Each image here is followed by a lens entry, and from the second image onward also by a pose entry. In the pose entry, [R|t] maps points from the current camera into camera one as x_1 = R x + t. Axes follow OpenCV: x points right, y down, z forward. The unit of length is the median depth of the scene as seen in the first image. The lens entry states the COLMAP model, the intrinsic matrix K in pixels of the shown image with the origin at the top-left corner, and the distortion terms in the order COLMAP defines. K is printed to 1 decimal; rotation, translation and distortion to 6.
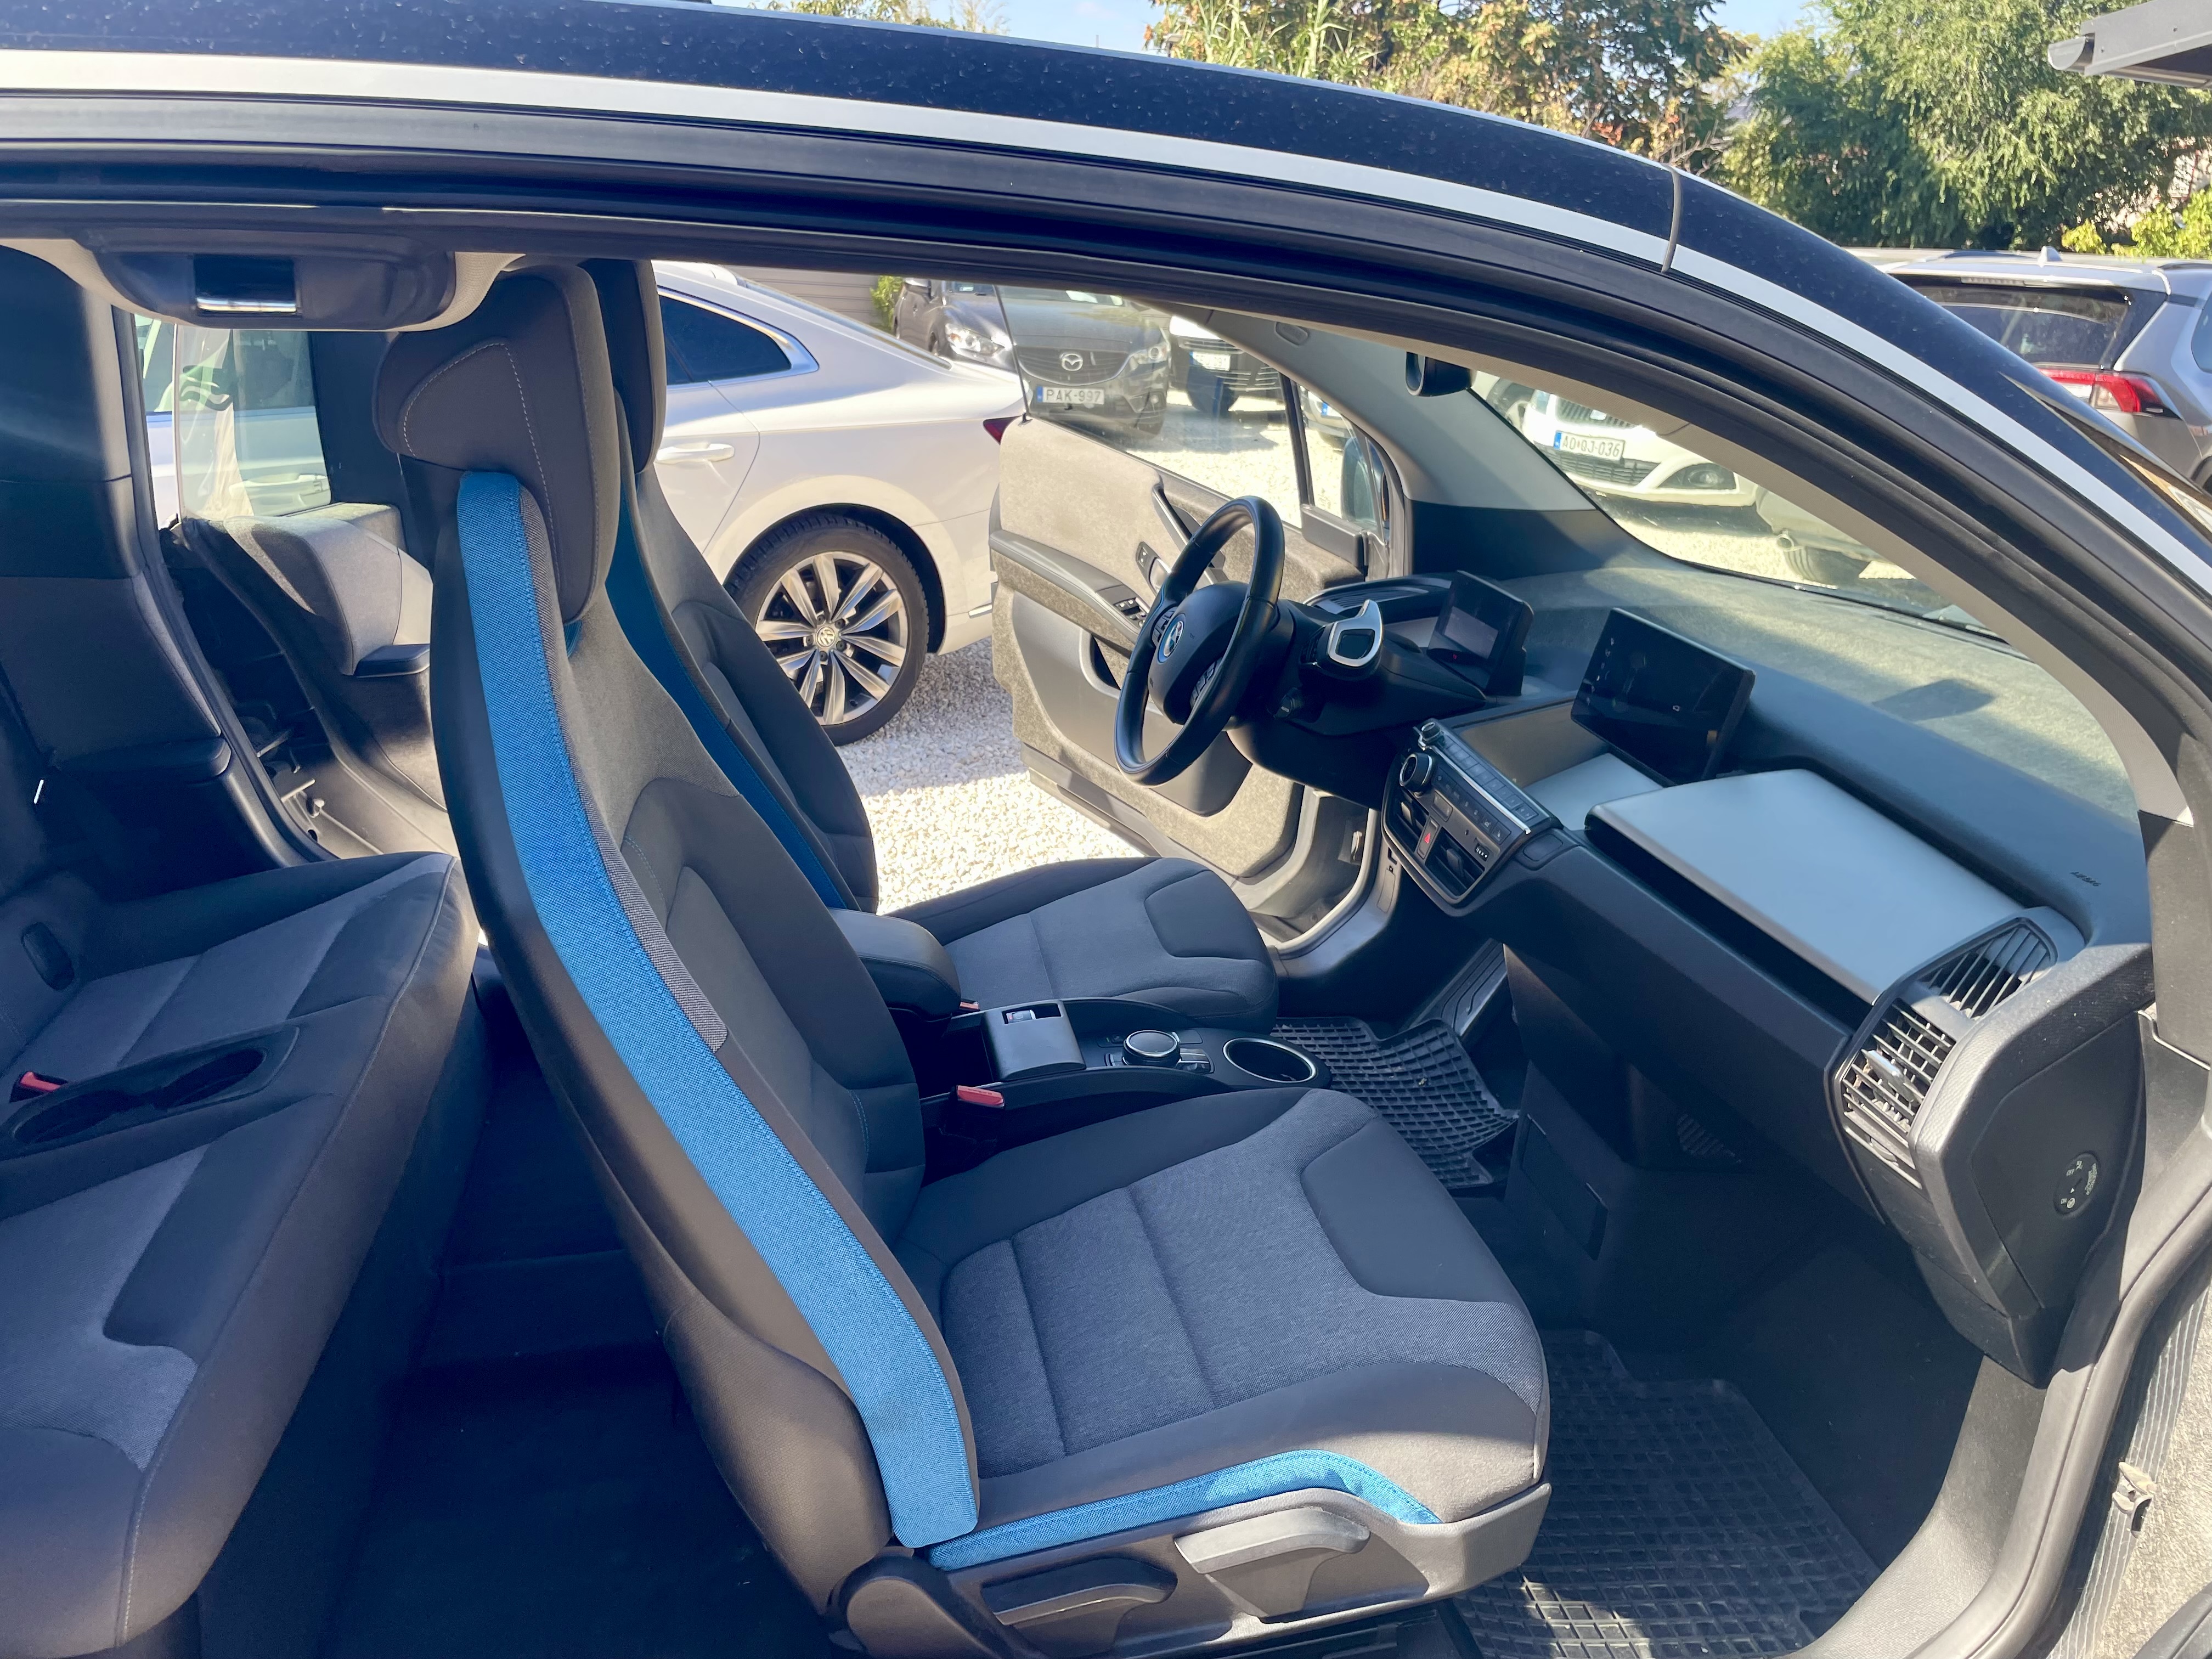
lens RADIAL K [[1683.4, 0, 1090.4], [0, 1683.4, 815.9], [0, 0, 1]] dist [0.068599, -0.093008]
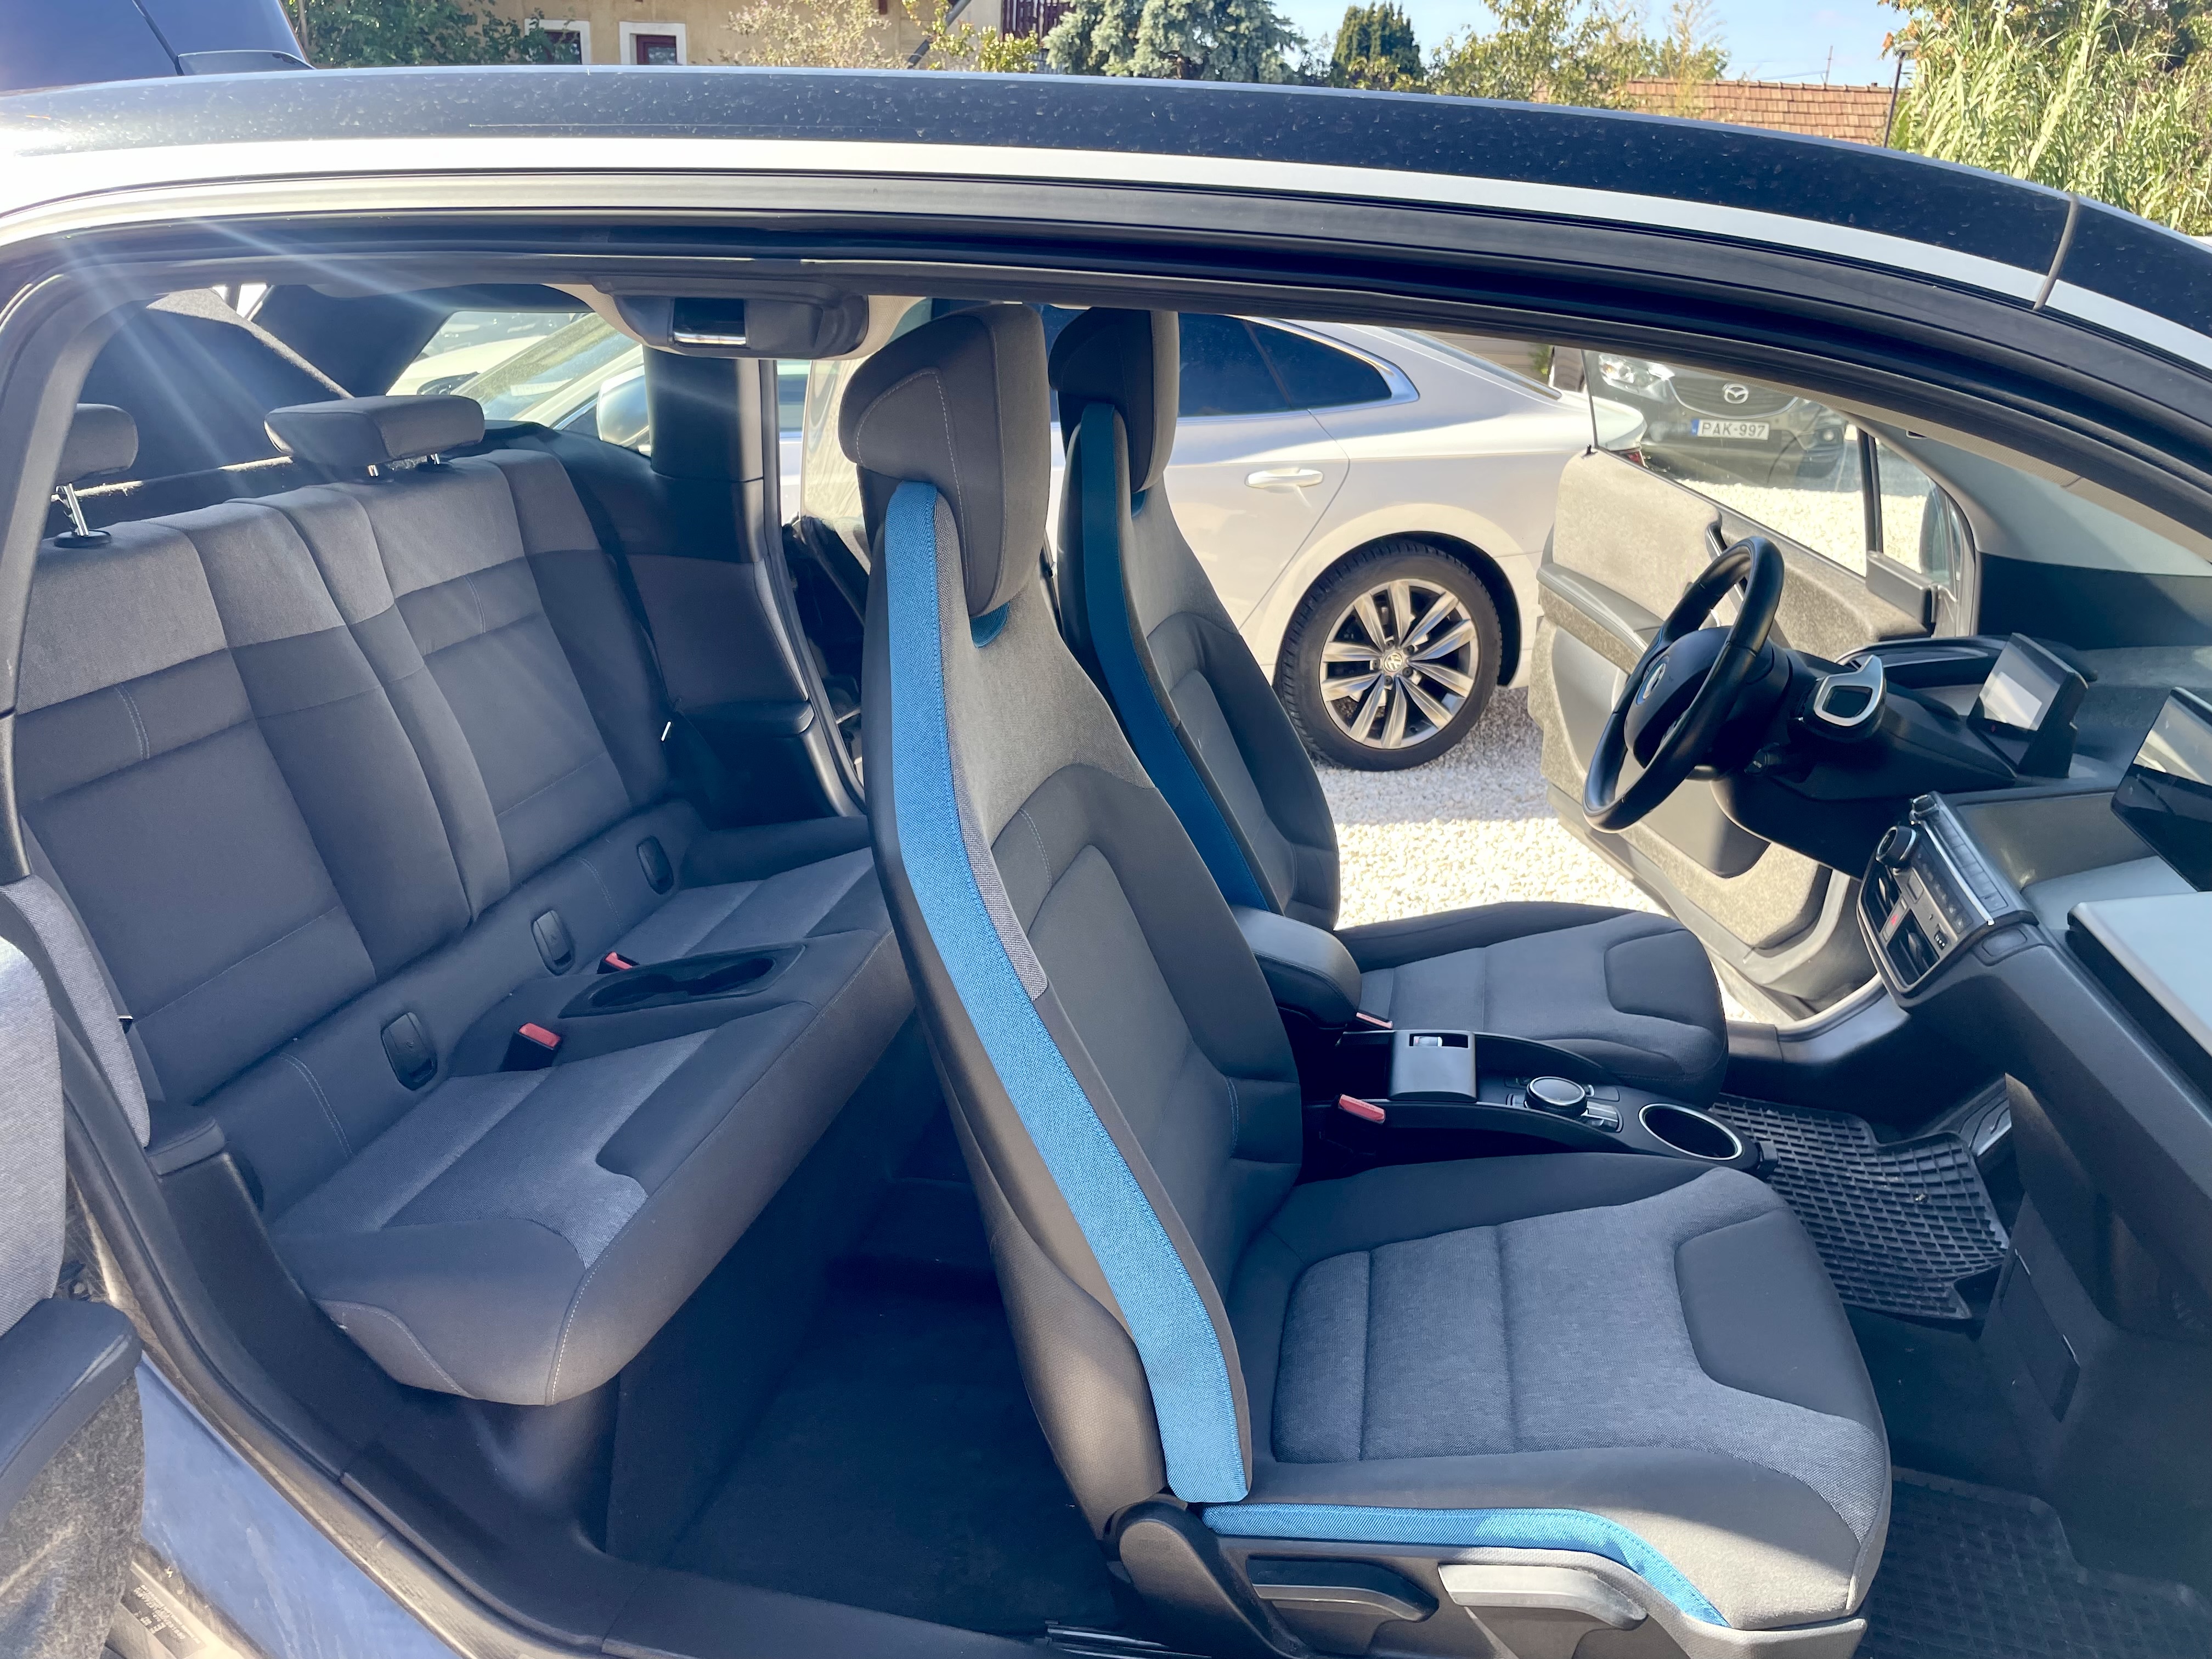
lens RADIAL K [[1683.4, 0, 1062.0], [0, 1683.4, 816.3], [0, 0, 1]] dist [0.068599, -0.093008]
pose [[0.921465, 0.111633, -0.372075, 0.131654], [-0.117461, 0.993052, 0.007044, 0.004816], [0.370277, 0.037213, 0.928176, -0.023786]]
